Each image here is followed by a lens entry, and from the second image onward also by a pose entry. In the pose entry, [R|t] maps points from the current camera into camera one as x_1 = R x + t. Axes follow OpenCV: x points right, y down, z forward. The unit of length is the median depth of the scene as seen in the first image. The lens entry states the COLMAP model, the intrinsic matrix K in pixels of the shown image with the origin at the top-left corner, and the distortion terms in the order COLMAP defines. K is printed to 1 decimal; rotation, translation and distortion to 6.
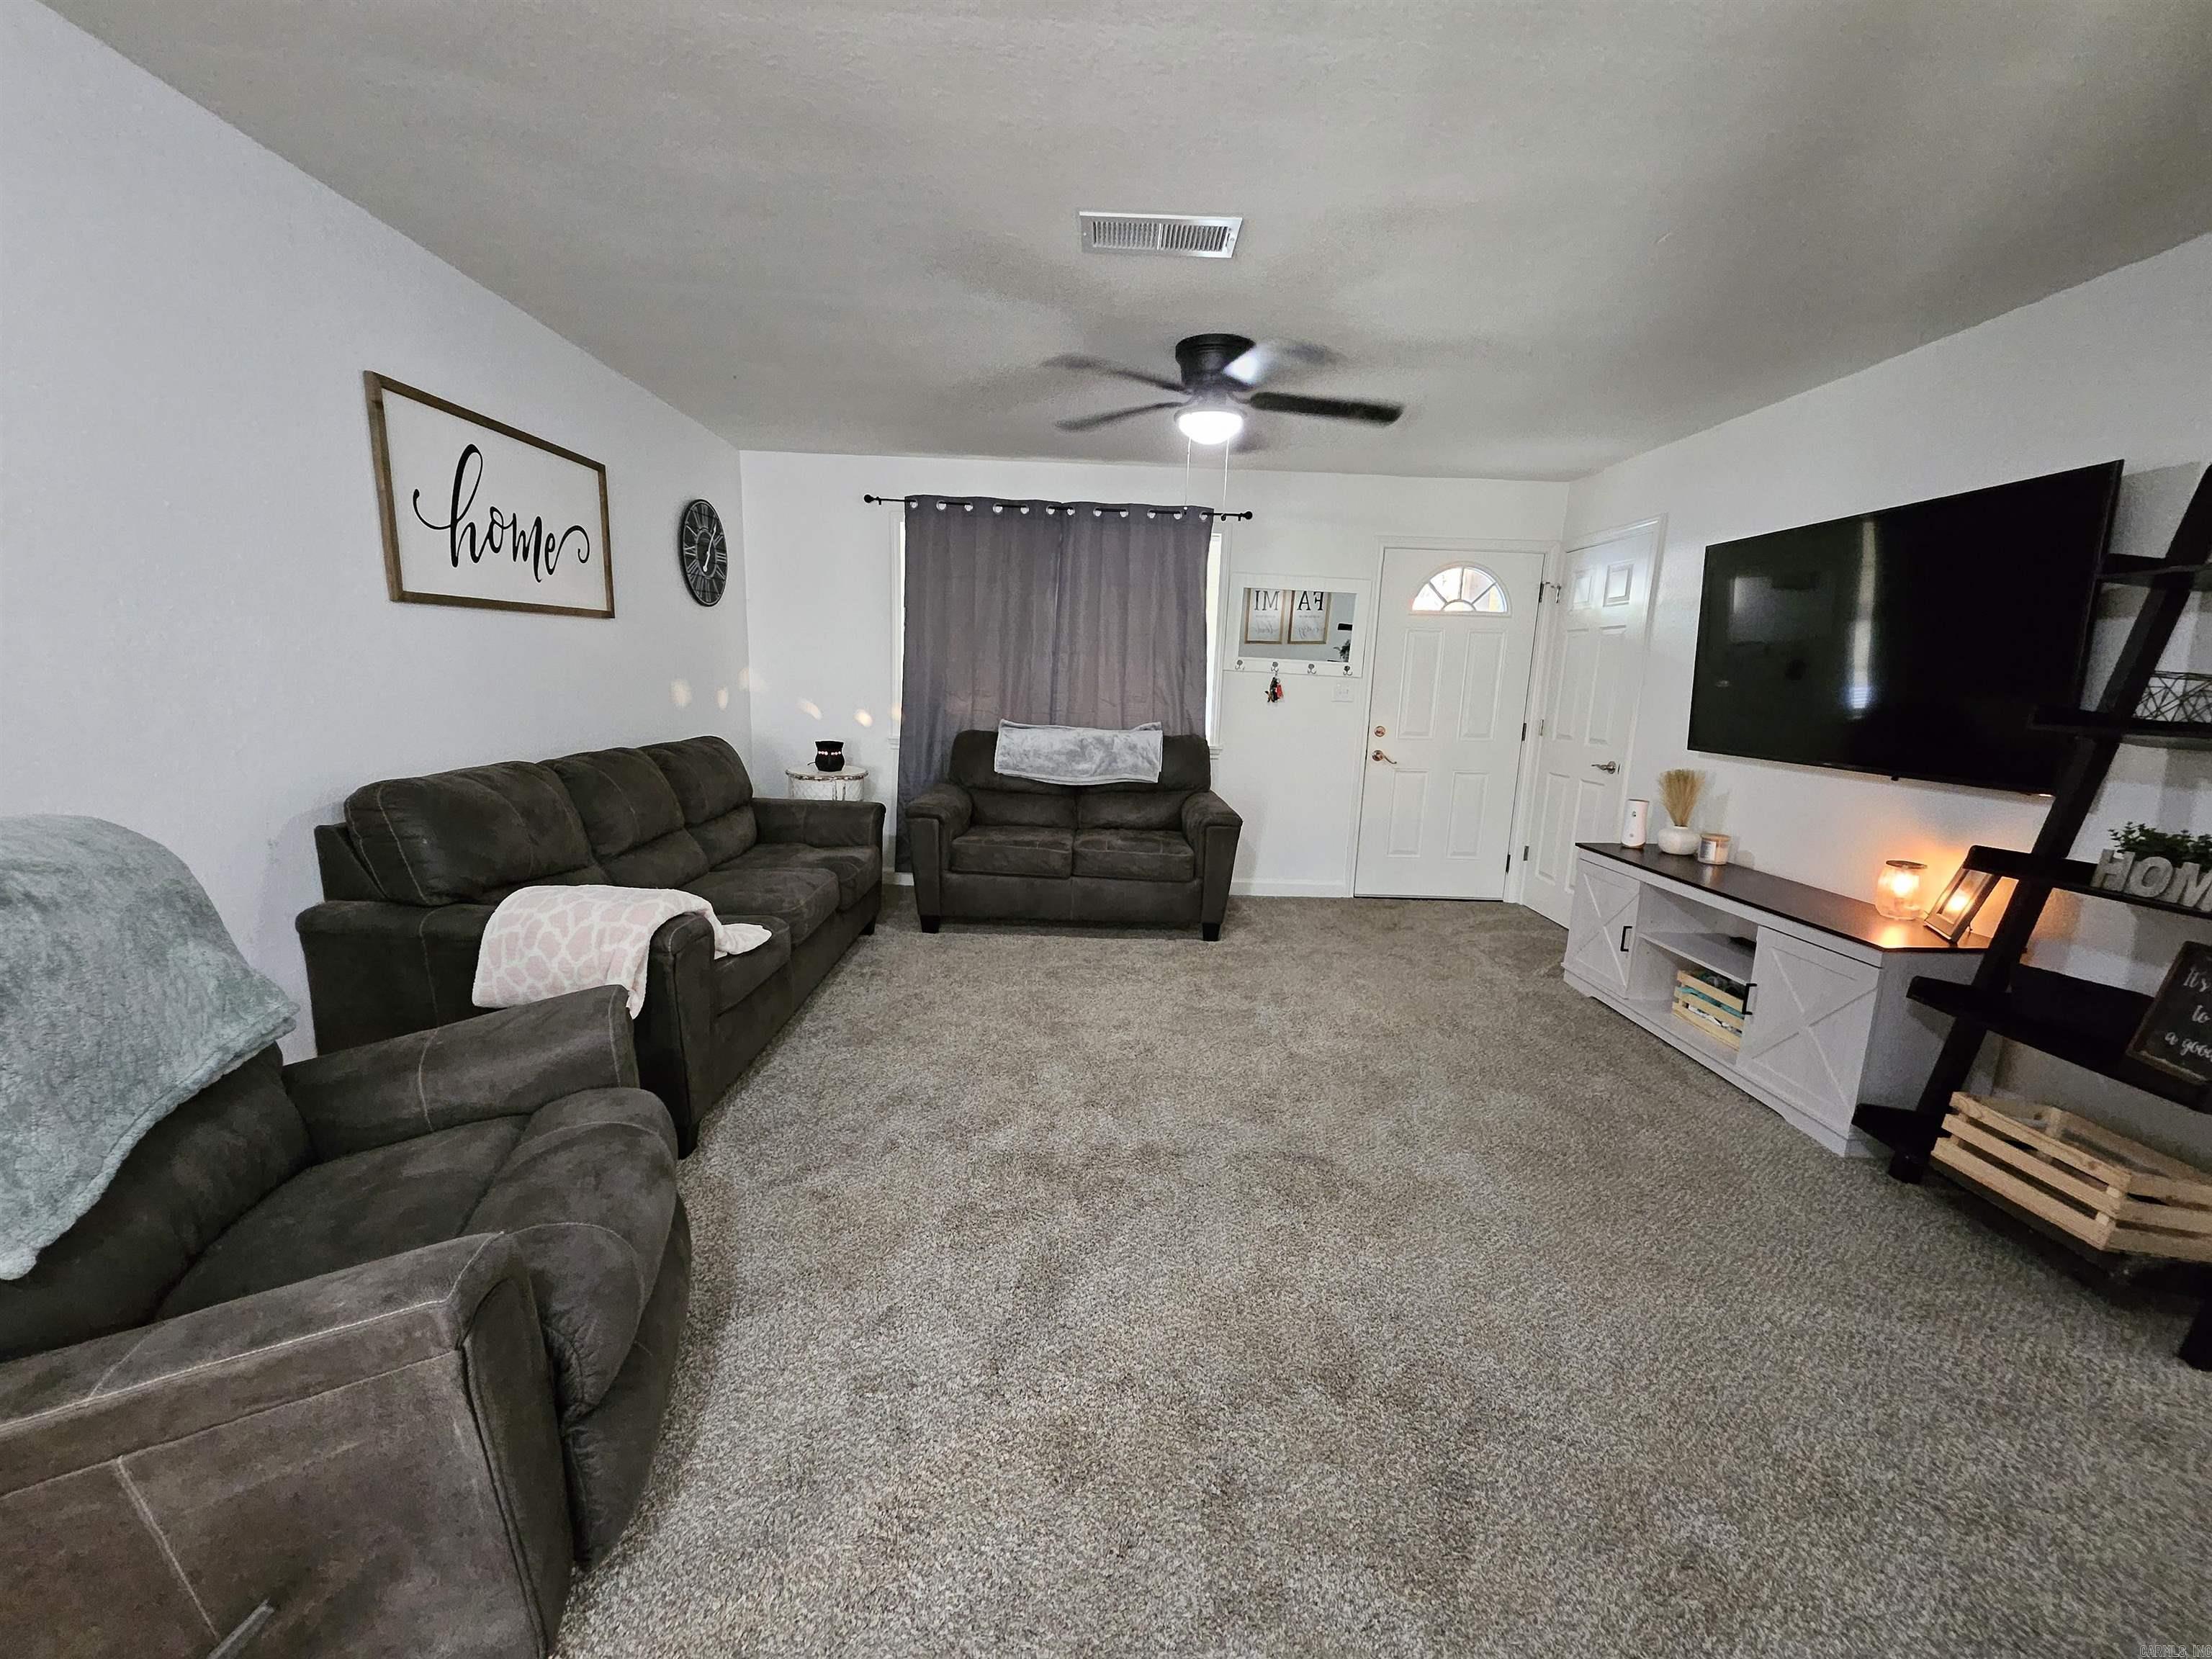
lens RADIAL K [[870.9, 0, 1100.7], [0, 870.9, 832.5], [0, 0, 1]] dist [0.007161, -0.000606]
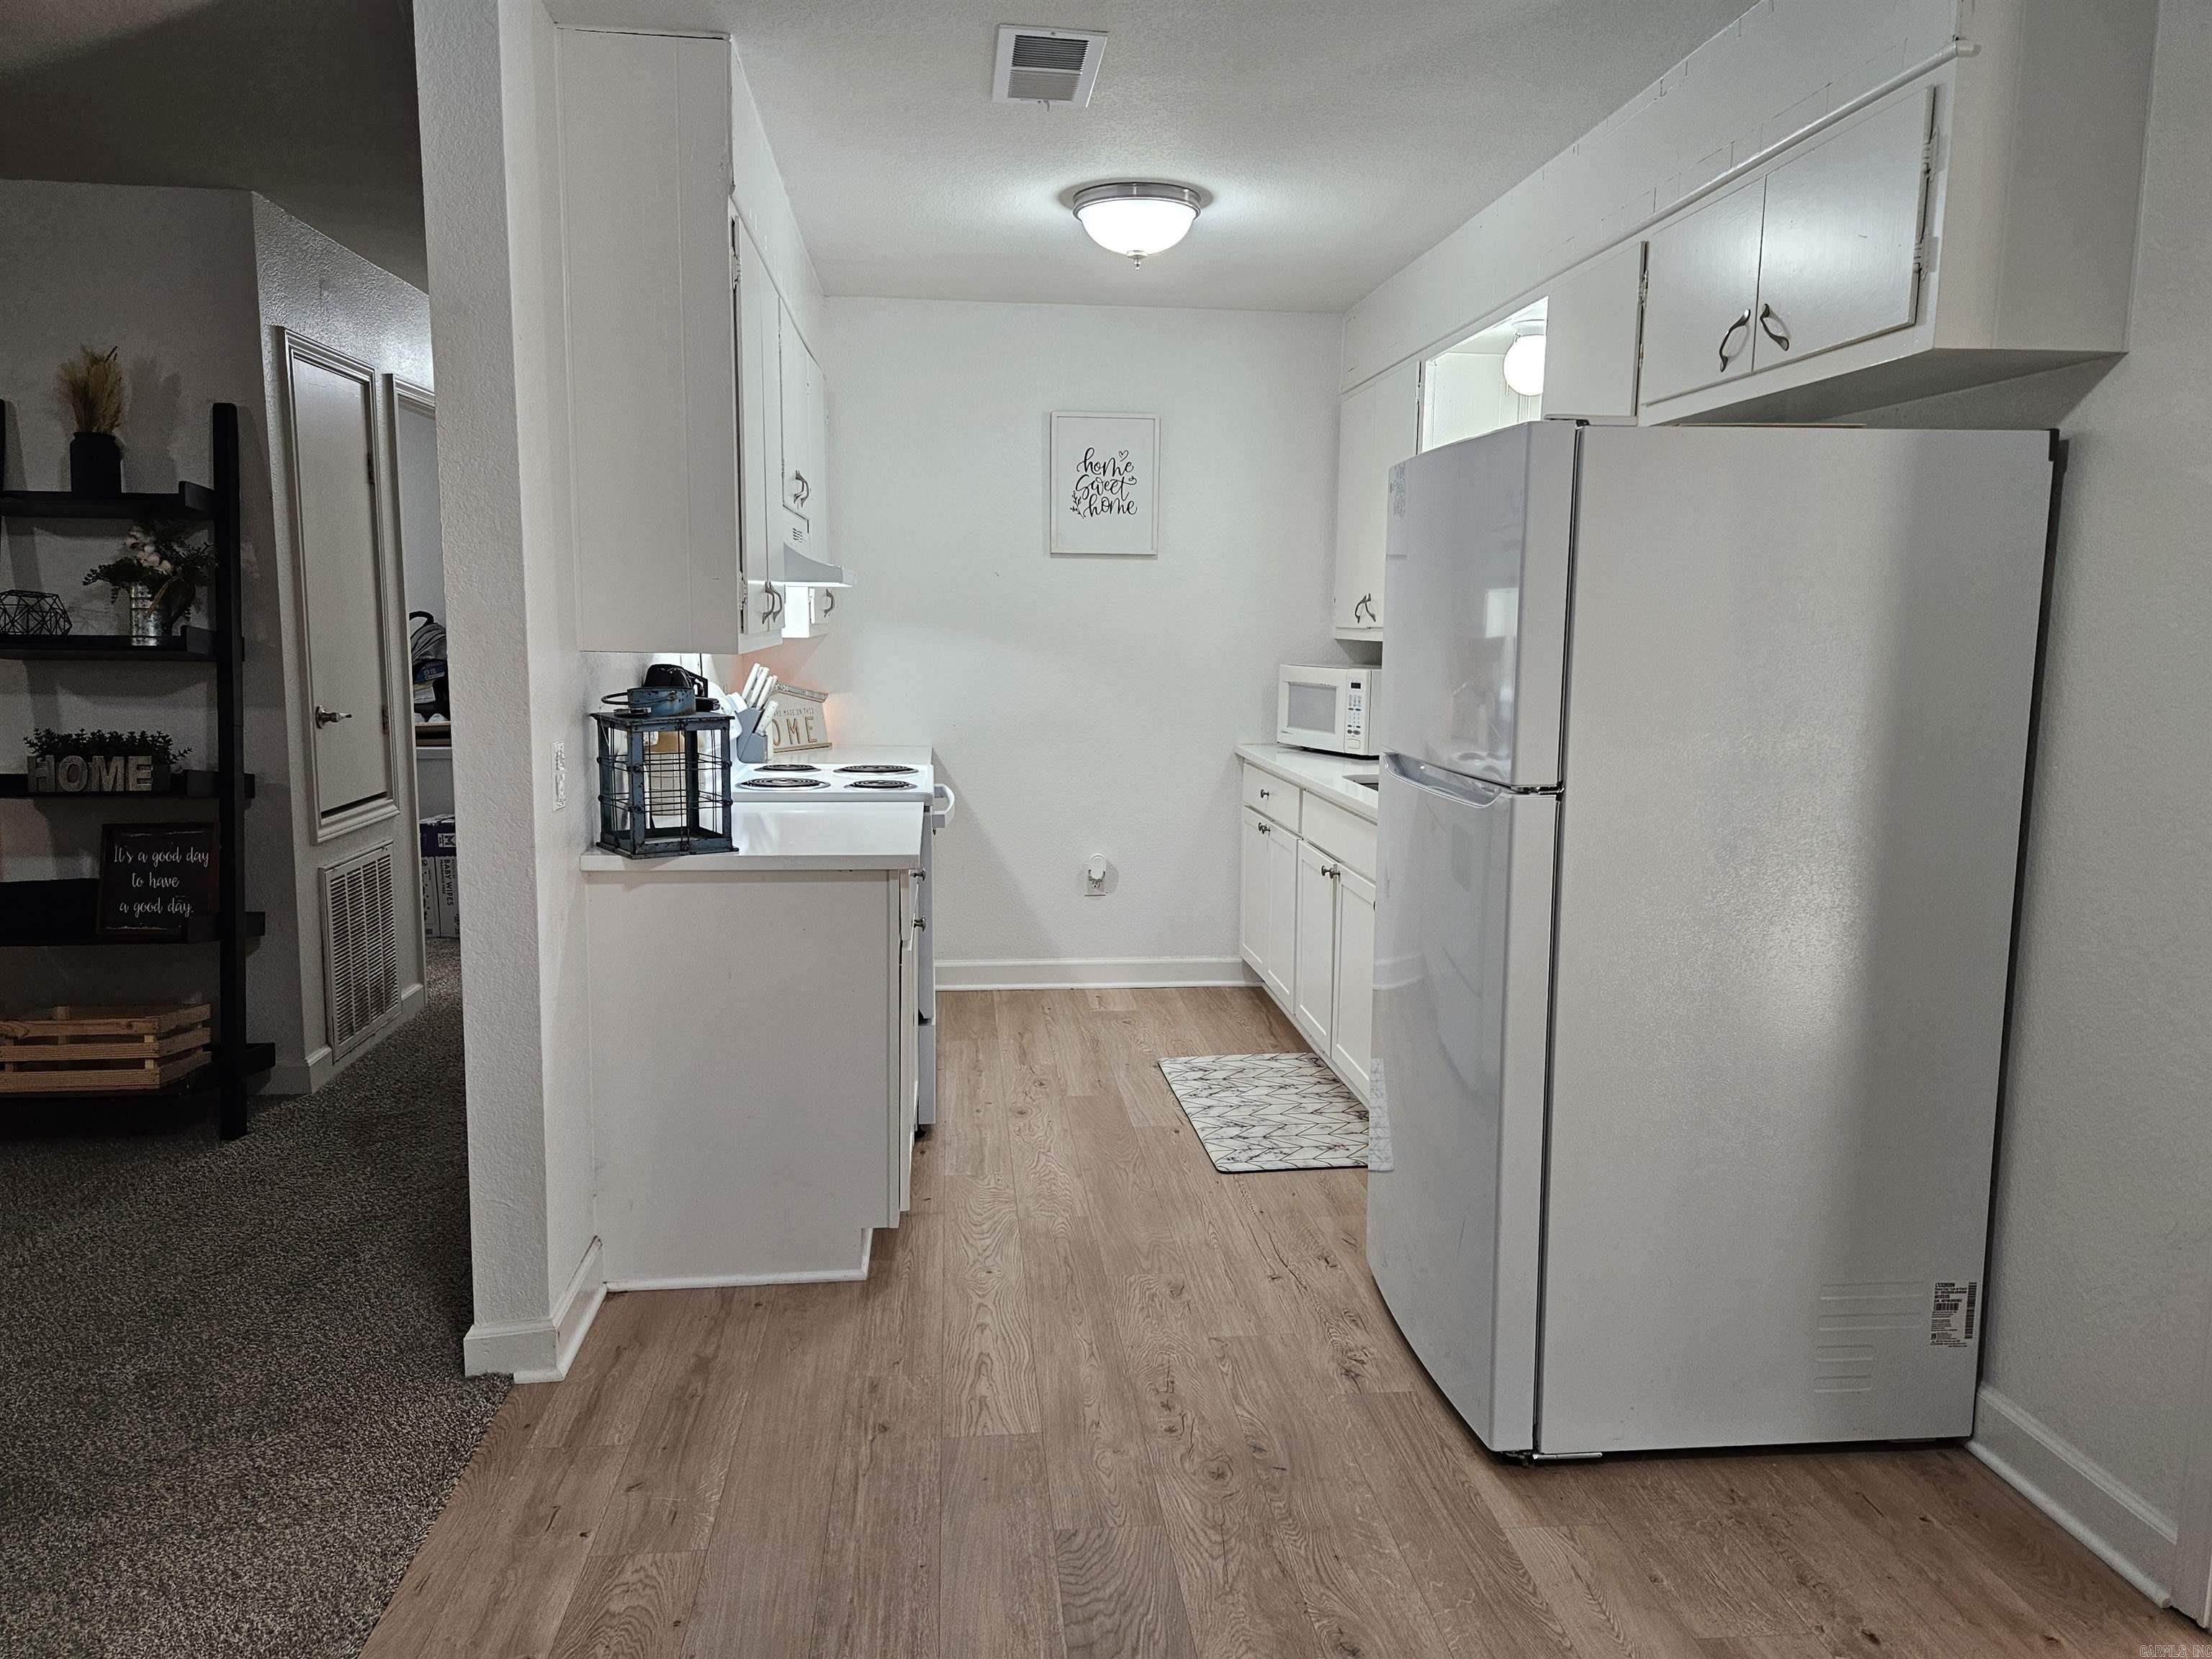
lens RADIAL K [[1539.8, 0, 1102.5], [0, 1539.8, 835.0], [0, 0, 1]] dist [0.030701, -0.009467]
pose [[-0.093501, -0.174878, 0.980140, -0.461590], [0.161290, 0.968789, 0.188239, -0.018719], [-0.982468, 0.175688, -0.062377, -0.079942]]
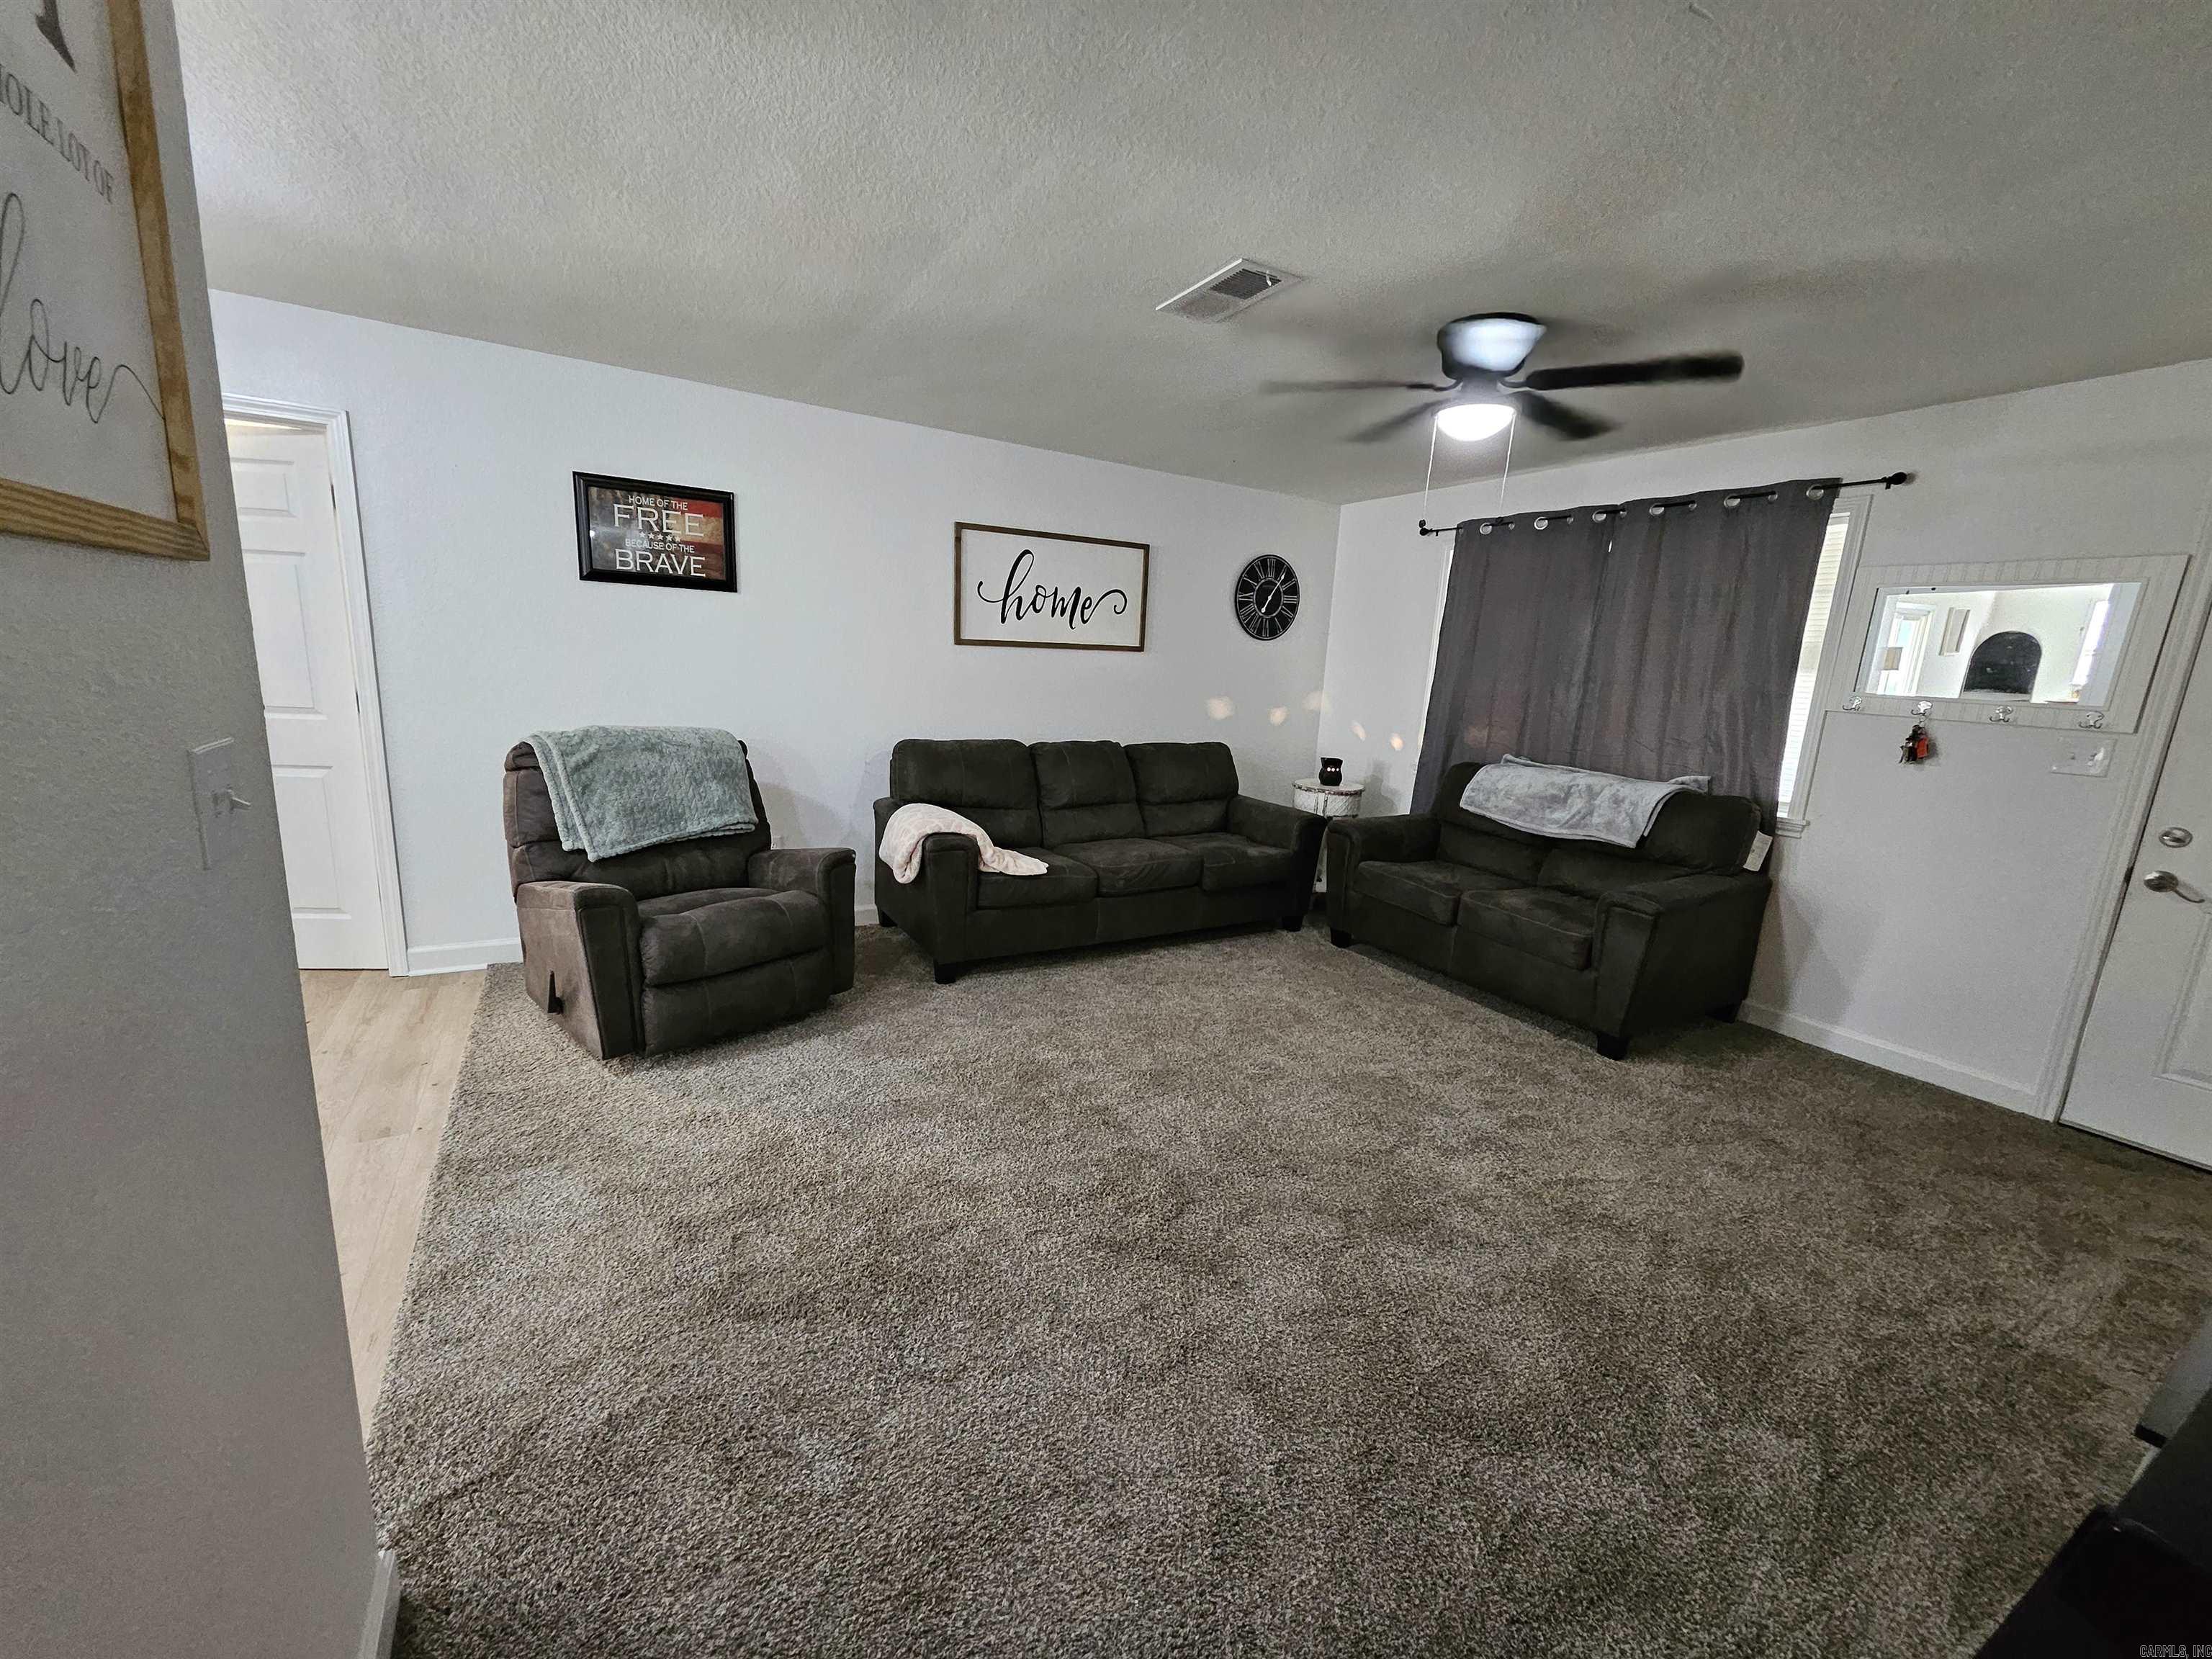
lens RADIAL K [[870.9, 0, 1097.4], [0, 870.9, 834.5], [0, 0, 1]] dist [0.007161, -0.000606]
pose [[0.498358, 0.161931, -0.851715, 0.594436], [-0.191183, 0.978745, 0.074216, -0.042992], [0.845629, 0.125847, 0.518723, 0.225472]]
